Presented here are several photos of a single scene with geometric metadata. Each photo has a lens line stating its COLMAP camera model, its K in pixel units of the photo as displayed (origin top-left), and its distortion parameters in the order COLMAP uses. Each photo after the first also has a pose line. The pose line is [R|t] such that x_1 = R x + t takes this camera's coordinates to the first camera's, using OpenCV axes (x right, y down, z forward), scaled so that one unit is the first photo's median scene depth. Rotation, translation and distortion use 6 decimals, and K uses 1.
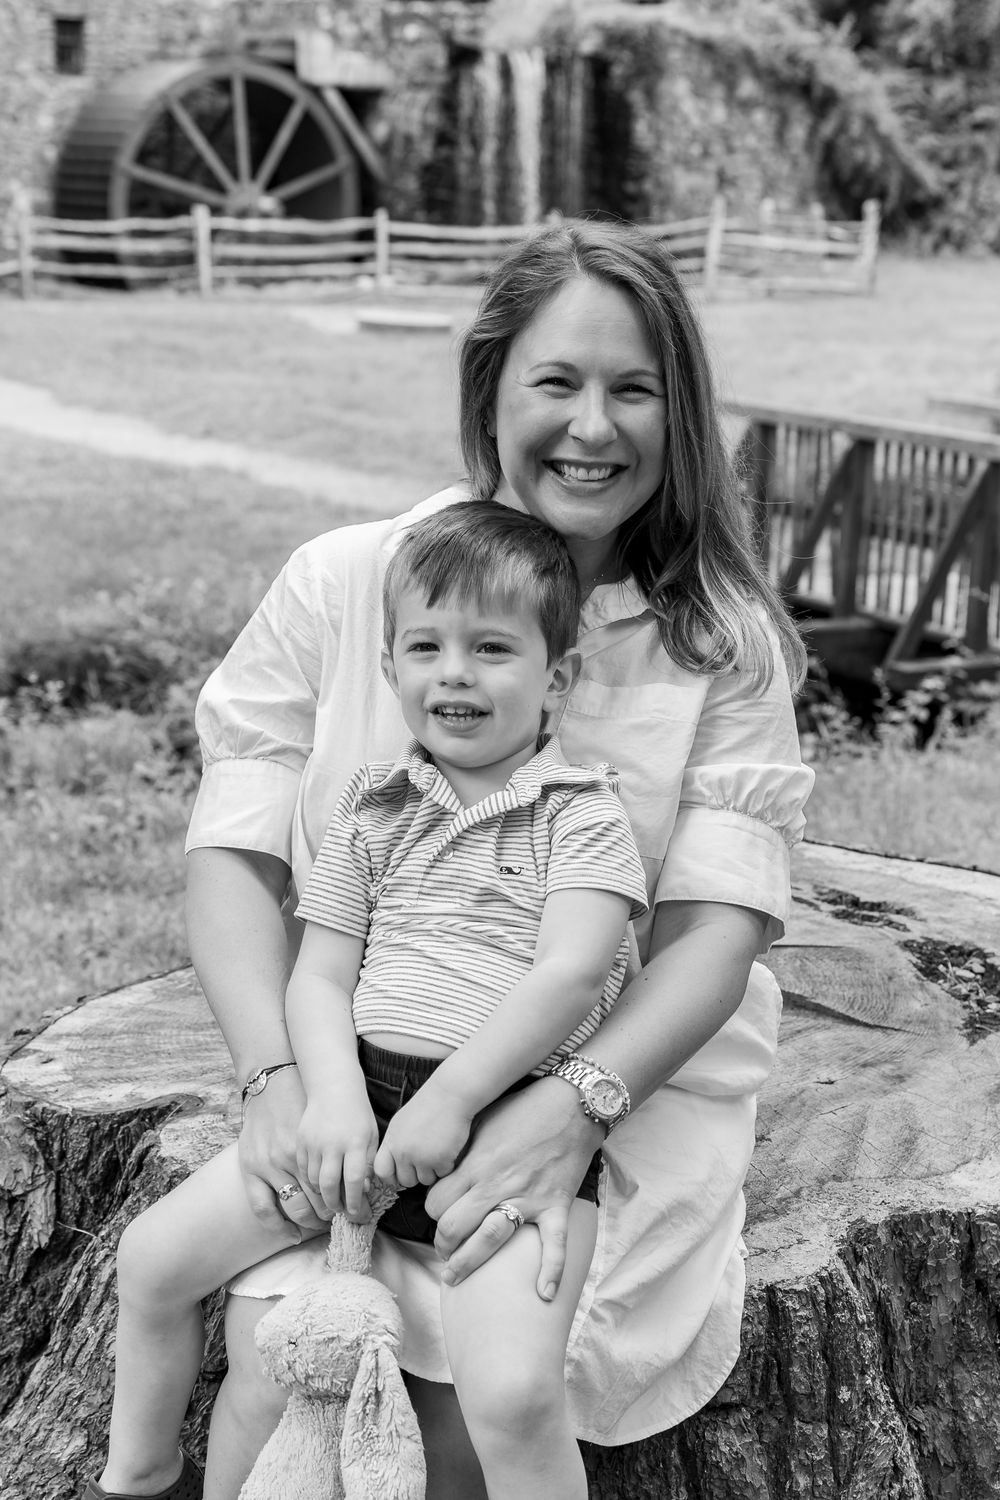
lens RADIAL K [[2585.9, 0, 456.6], [0, 2585.9, 802.9], [0, 0, 1]] dist [-0.019485, 0.000000]
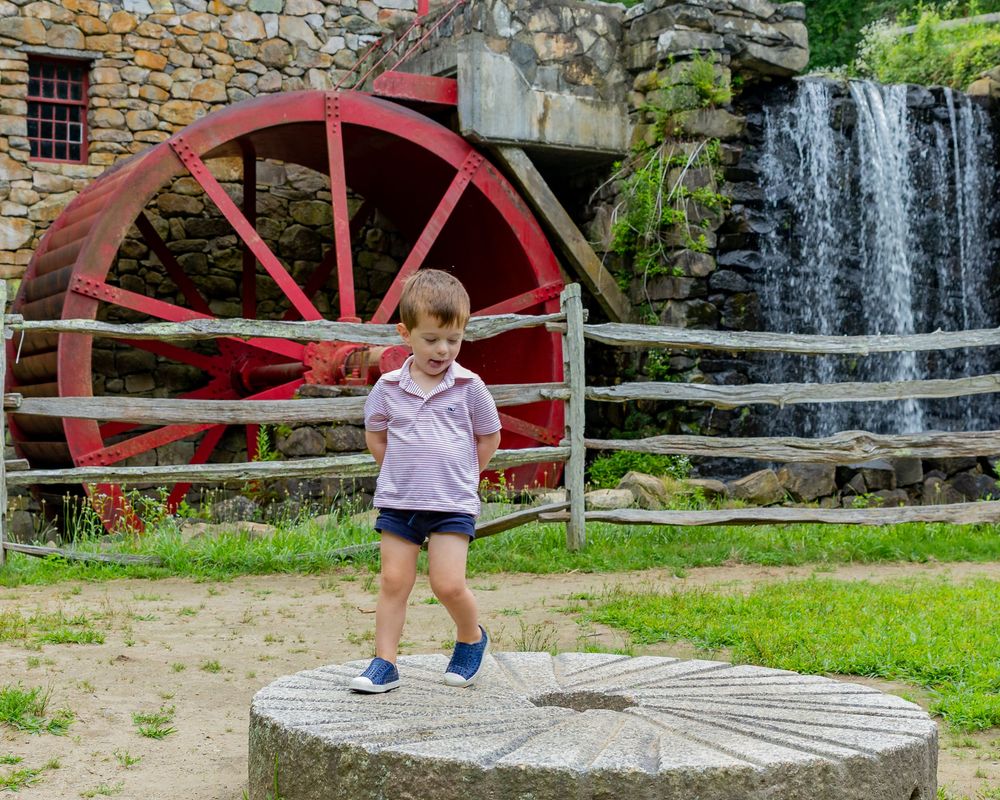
lens RADIAL K [[1666.6, 0, 438.0], [0, 1666.6, 390.4], [0, 0, 1]] dist [0.002159, 0.000000]
pose [[0.987254, -0.036763, -0.154851, -0.013119], [-0.006282, 0.963196, -0.268726, -0.133231], [0.159031, 0.266273, 0.950688, 0.670002]]
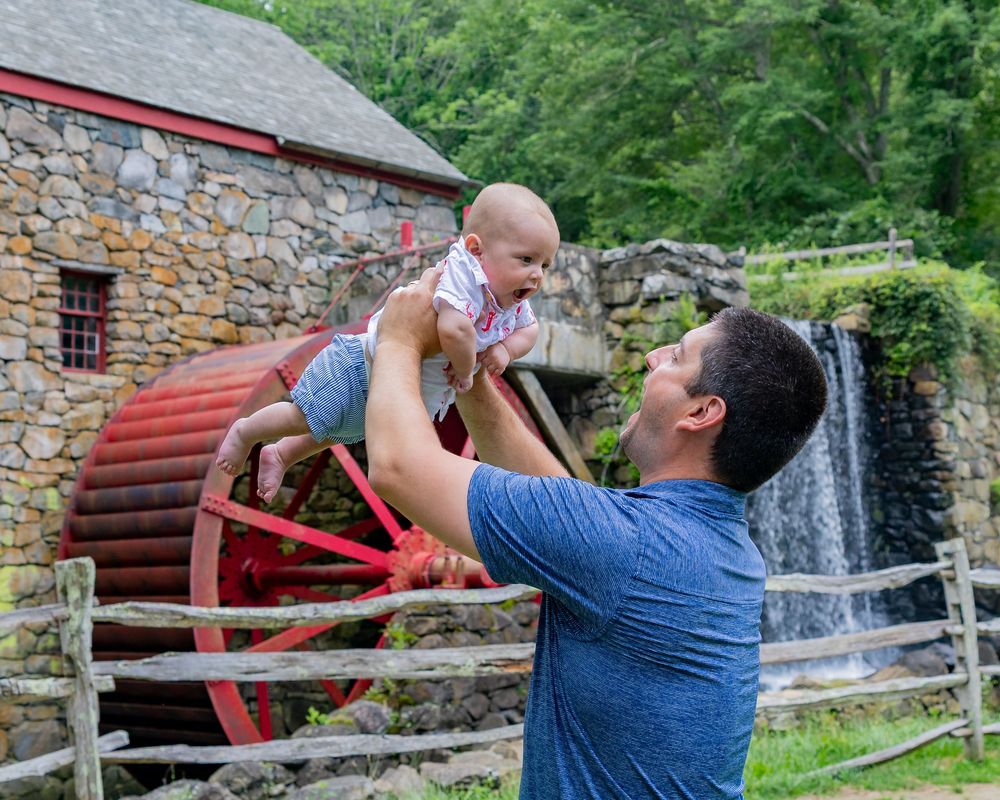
lens RADIAL K [[1619.4, 0, 455.8], [0, 1619.4, 352.4], [0, 0, 1]] dist [0.059979, 0.000000]
pose [[0.986100, -0.031544, 0.163130, -0.125725], [0.089527, 0.927970, -0.361741, -0.143009], [-0.139969, 0.371318, 0.917895, 0.641096]]
